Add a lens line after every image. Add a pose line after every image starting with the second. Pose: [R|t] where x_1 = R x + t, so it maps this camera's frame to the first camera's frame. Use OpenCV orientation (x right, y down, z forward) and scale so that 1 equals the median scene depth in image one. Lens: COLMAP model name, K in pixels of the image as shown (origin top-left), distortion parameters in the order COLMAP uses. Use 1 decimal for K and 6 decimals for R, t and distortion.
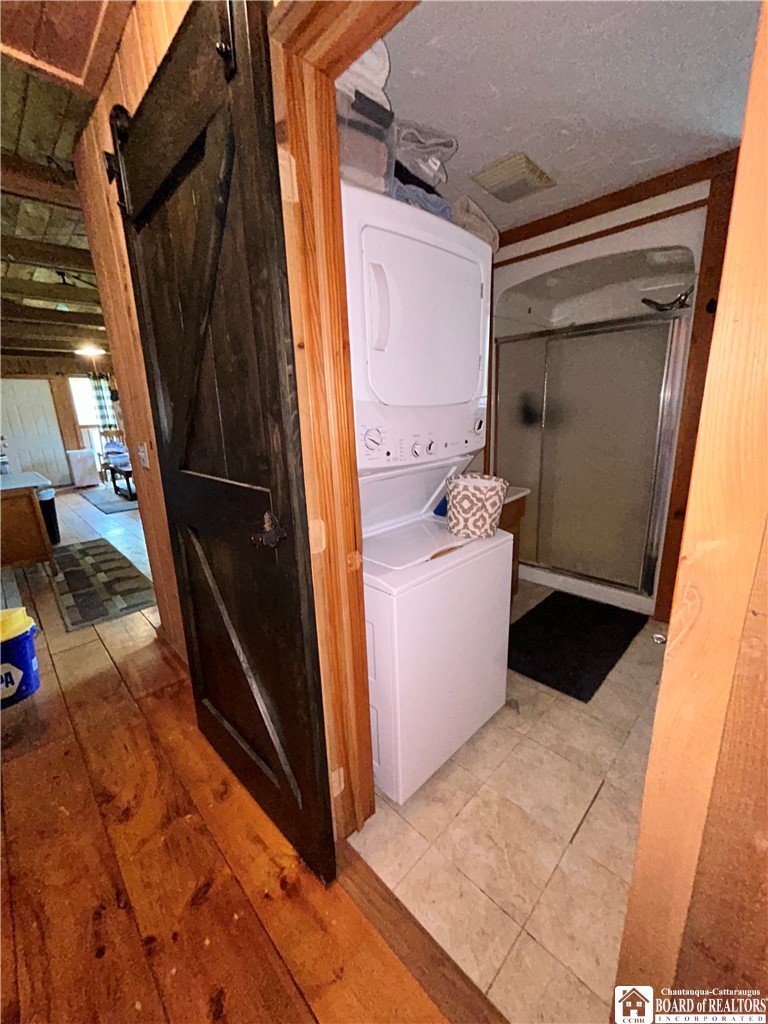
lens RADIAL K [[413.0, 0, 384.0], [0, 413.0, 512.0], [0, 0, 1]] dist [-0.001418, 0.000164]
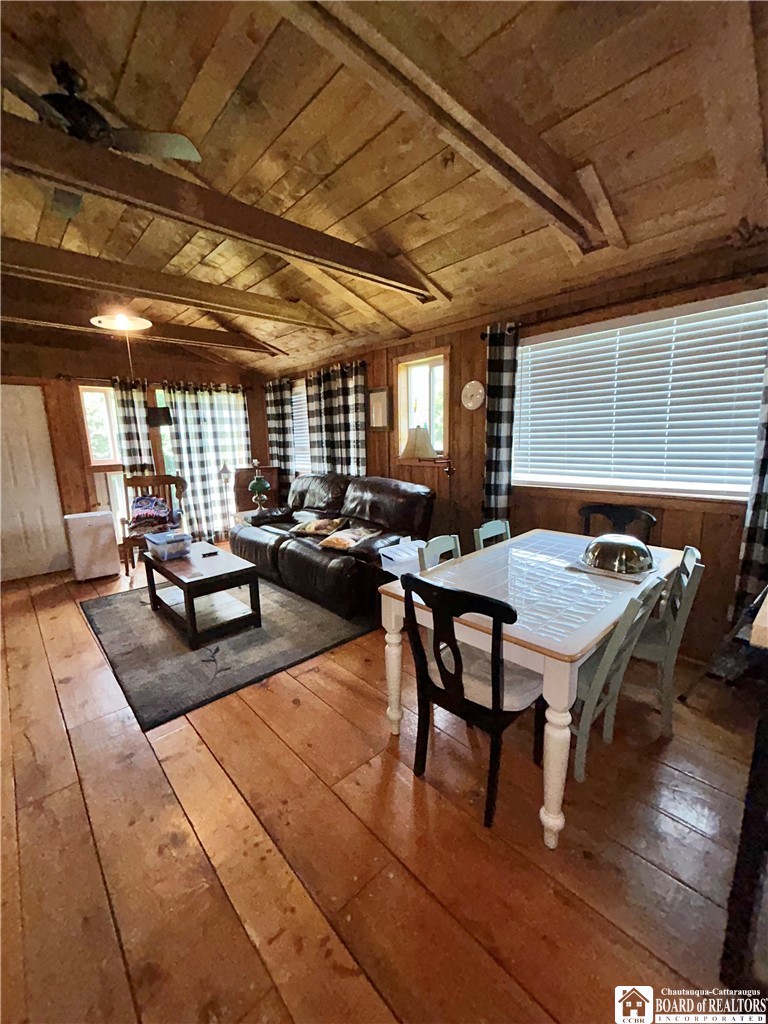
lens RADIAL K [[413.0, 0, 384.0], [0, 413.0, 512.0], [0, 0, 1]] dist [-0.001418, 0.000164]
pose [[0.999747, 0.014250, -0.017375, -0.325550], [-0.015518, 0.997047, -0.075206, -0.112241], [0.016253, 0.075456, 0.997017, 0.446897]]
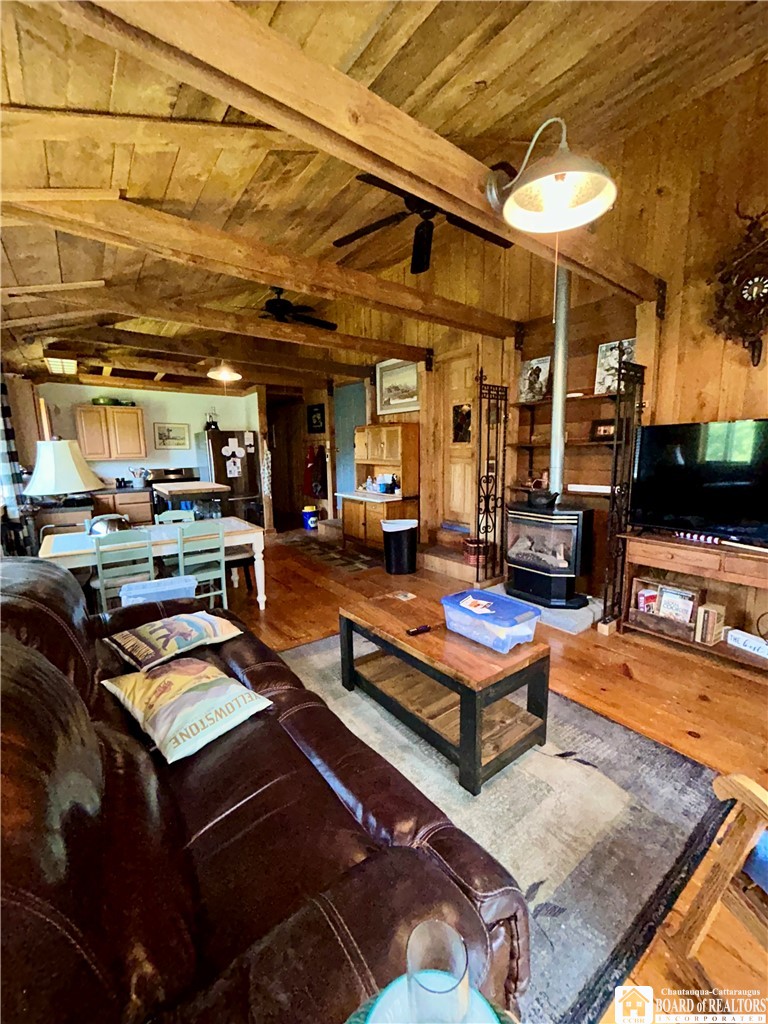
lens RADIAL K [[413.0, 0, 384.0], [0, 413.0, 512.0], [0, 0, 1]] dist [-0.001418, 0.000164]
pose [[-0.989134, 0.029852, 0.143957, -0.526864], [0.084439, 0.916917, 0.390043, -0.267426], [-0.120353, 0.397960, -0.909474, 1.071671]]
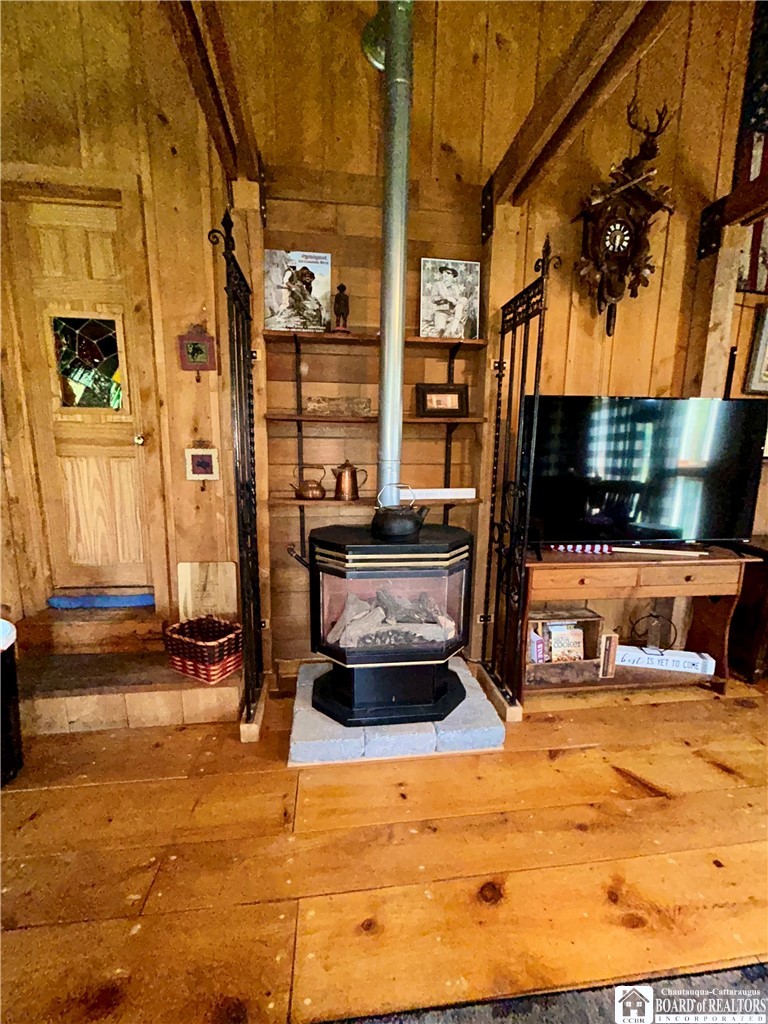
lens RADIAL K [[413.0, 0, 384.0], [0, 413.0, 512.0], [0, 0, 1]] dist [-0.001418, 0.000164]
pose [[-0.607580, 0.153654, -0.779254, -0.451473], [-0.193902, 0.922728, 0.333129, -0.176002], [0.770226, 0.353501, -0.530838, 0.767052]]
